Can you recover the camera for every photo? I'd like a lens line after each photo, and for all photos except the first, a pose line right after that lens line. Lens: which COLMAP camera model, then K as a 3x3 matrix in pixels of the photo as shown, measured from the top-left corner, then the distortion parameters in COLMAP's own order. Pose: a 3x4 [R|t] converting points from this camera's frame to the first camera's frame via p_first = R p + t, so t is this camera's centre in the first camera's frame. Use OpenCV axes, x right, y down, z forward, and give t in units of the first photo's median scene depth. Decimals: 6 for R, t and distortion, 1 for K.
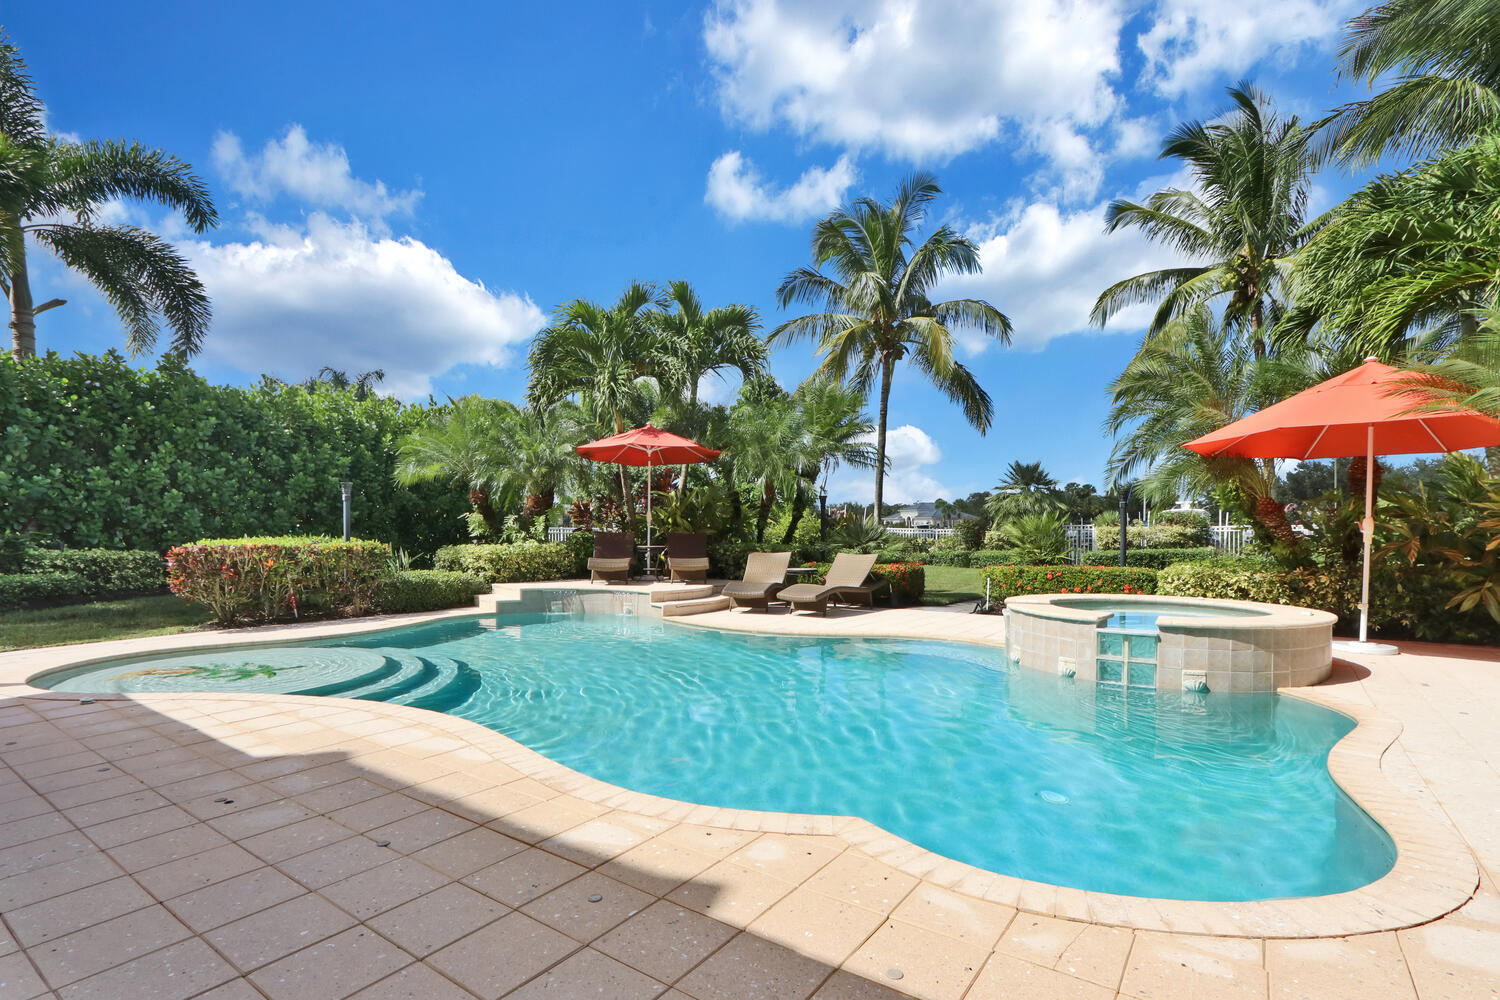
lens RADIAL K [[735.2, 0, 743.2], [0, 735.2, 525.9], [0, 0, 1]] dist [-0.016979, -0.000085]
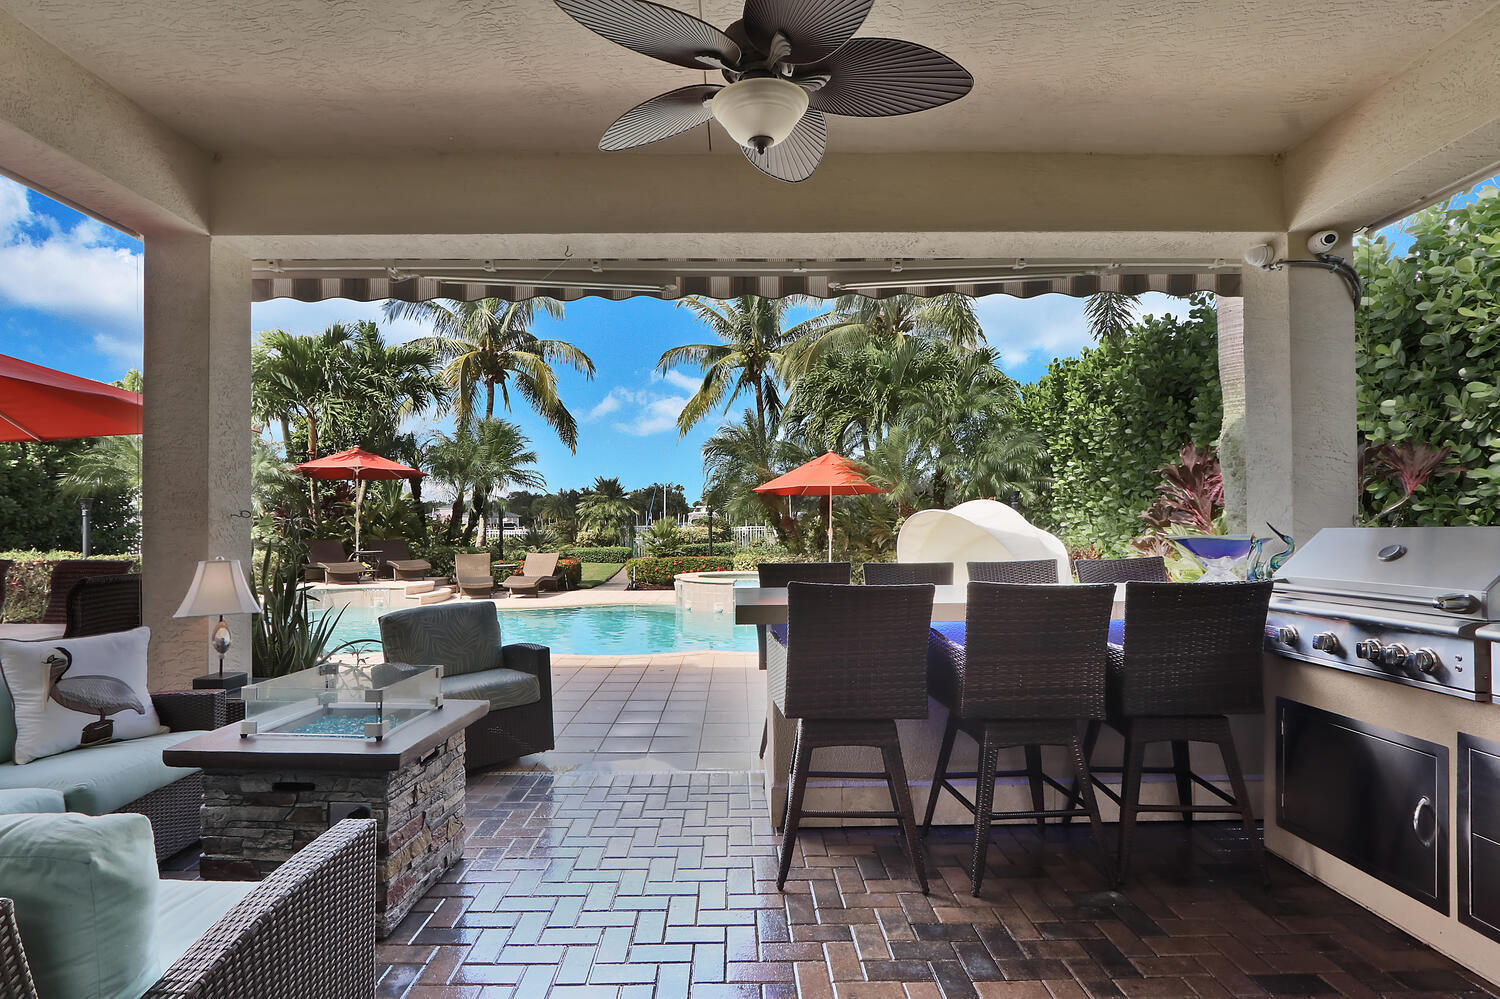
lens RADIAL K [[735.2, 0, 743.2], [0, 735.2, 525.4], [0, 0, 1]] dist [-0.016979, -0.000085]
pose [[0.808444, -0.006659, 0.588535, -0.272312], [0.004134, 0.999976, 0.005635, -0.015684], [-0.588558, -0.002123, 0.808452, -0.261067]]
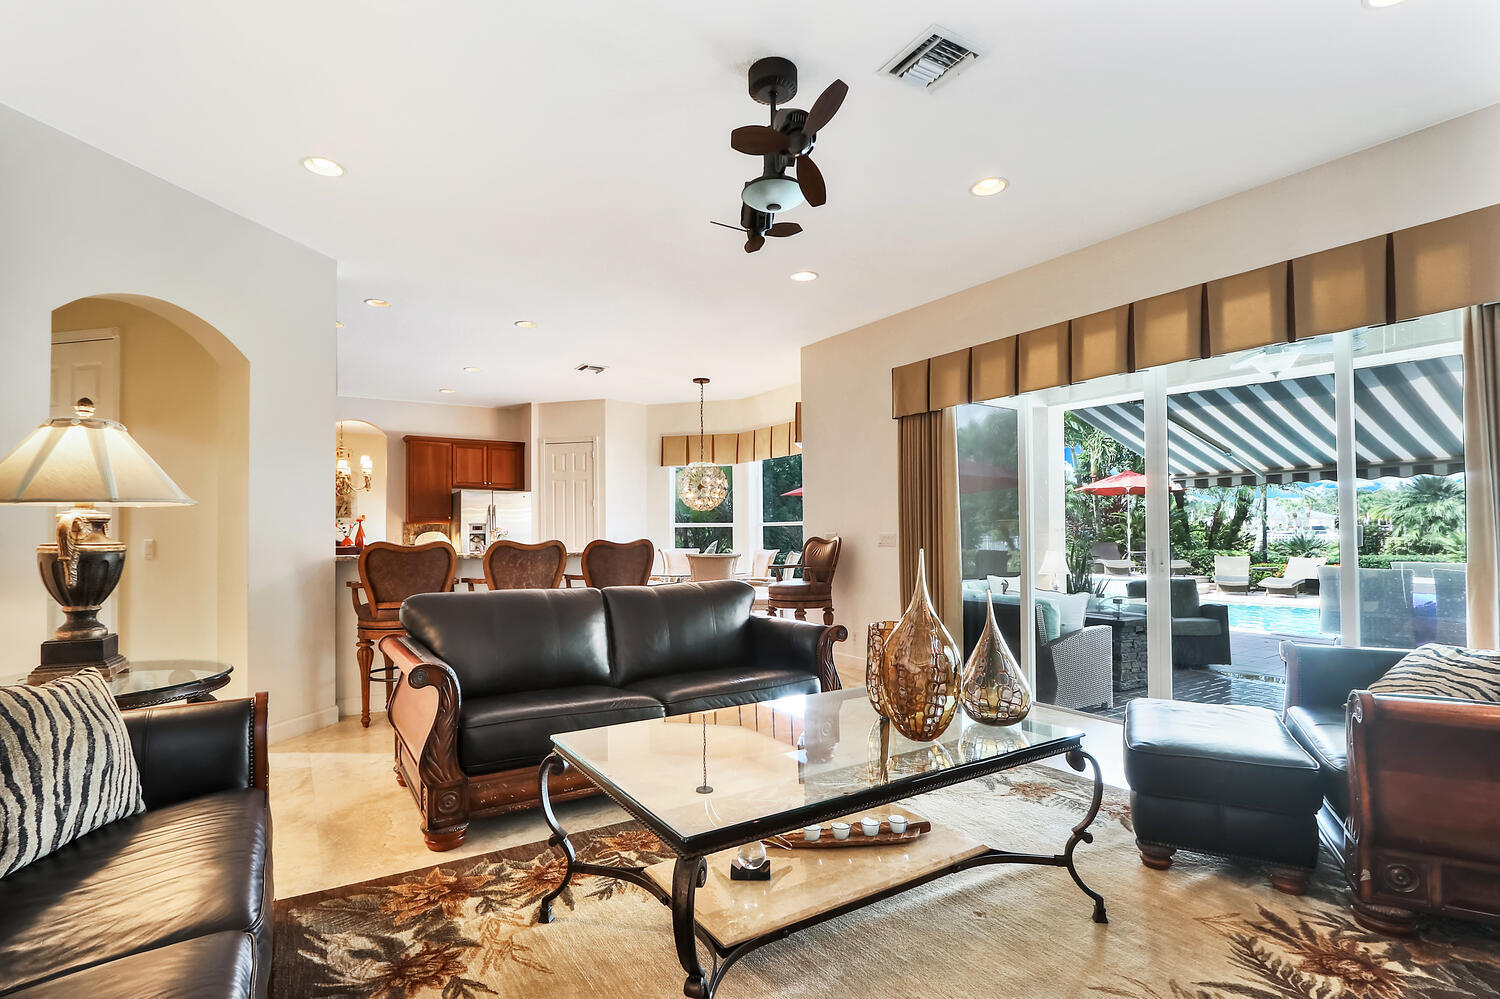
lens RADIAL K [[735.2, 0, 743.2], [0, 735.2, 525.4], [0, 0, 1]] dist [-0.016979, -0.000085]
pose [[0.939419, -0.010847, -0.342599, -0.301893], [0.009451, 0.999939, -0.005746, -0.020844], [0.342640, 0.002160, 0.939464, -0.548933]]
